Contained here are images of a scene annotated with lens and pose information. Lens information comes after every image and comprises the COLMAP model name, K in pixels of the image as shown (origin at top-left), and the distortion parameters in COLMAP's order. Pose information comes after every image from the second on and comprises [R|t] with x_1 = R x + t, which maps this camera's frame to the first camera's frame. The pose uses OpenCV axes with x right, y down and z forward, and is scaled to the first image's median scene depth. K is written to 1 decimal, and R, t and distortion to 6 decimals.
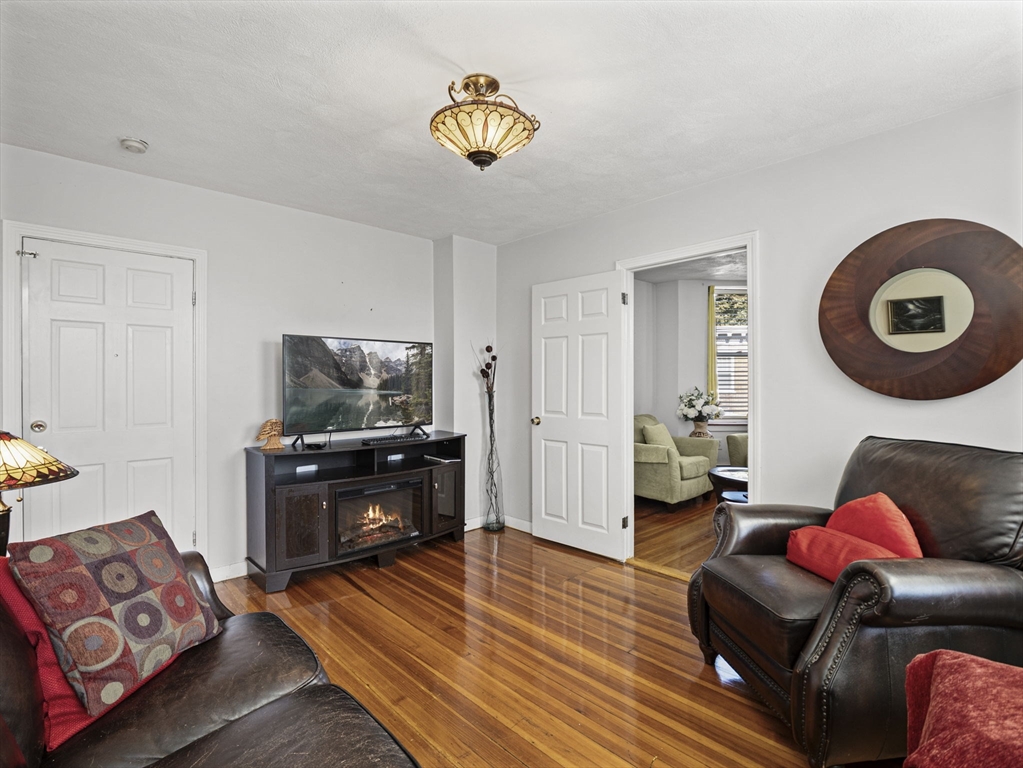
lens RADIAL K [[503.1, 0, 511.9], [0, 503.1, 381.0], [0, 0, 1]] dist [-0.003150, -0.001140]
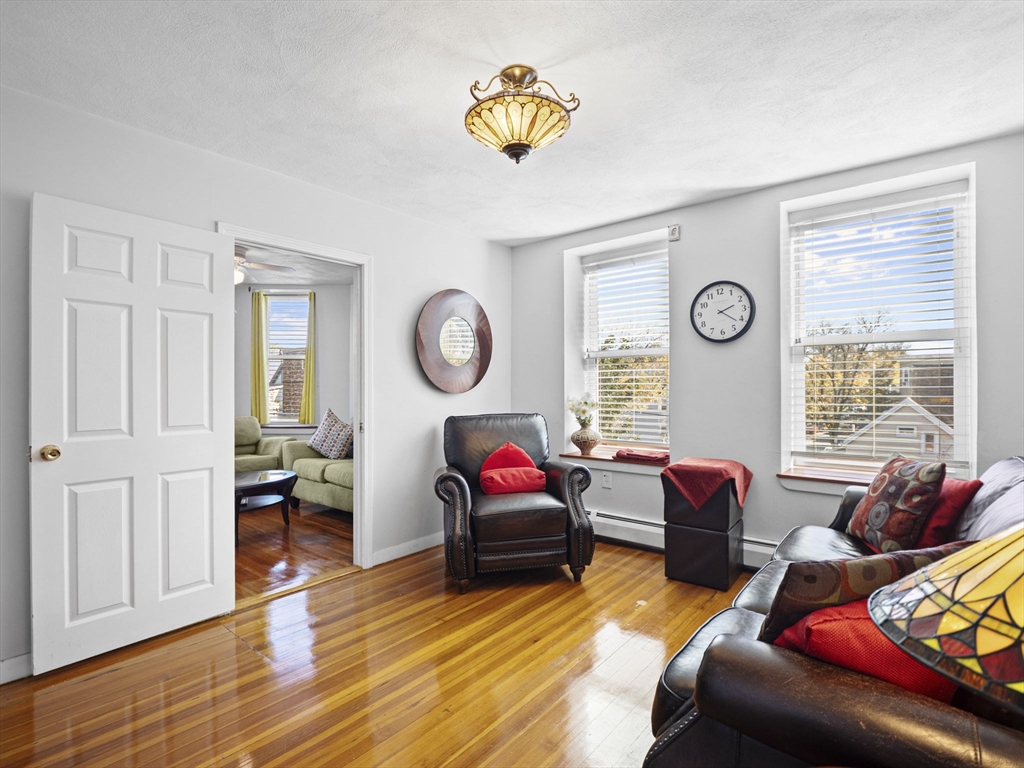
lens RADIAL K [[503.0, 0, 525.8], [0, 503.0, 383.8], [0, 0, 1]] dist [-0.026884, -0.000073]
pose [[-0.133883, 0.006149, 0.990978, -0.597610], [0.000450, 0.999981, -0.006144, 0.011087], [-0.990997, -0.000376, -0.133883, 0.645376]]
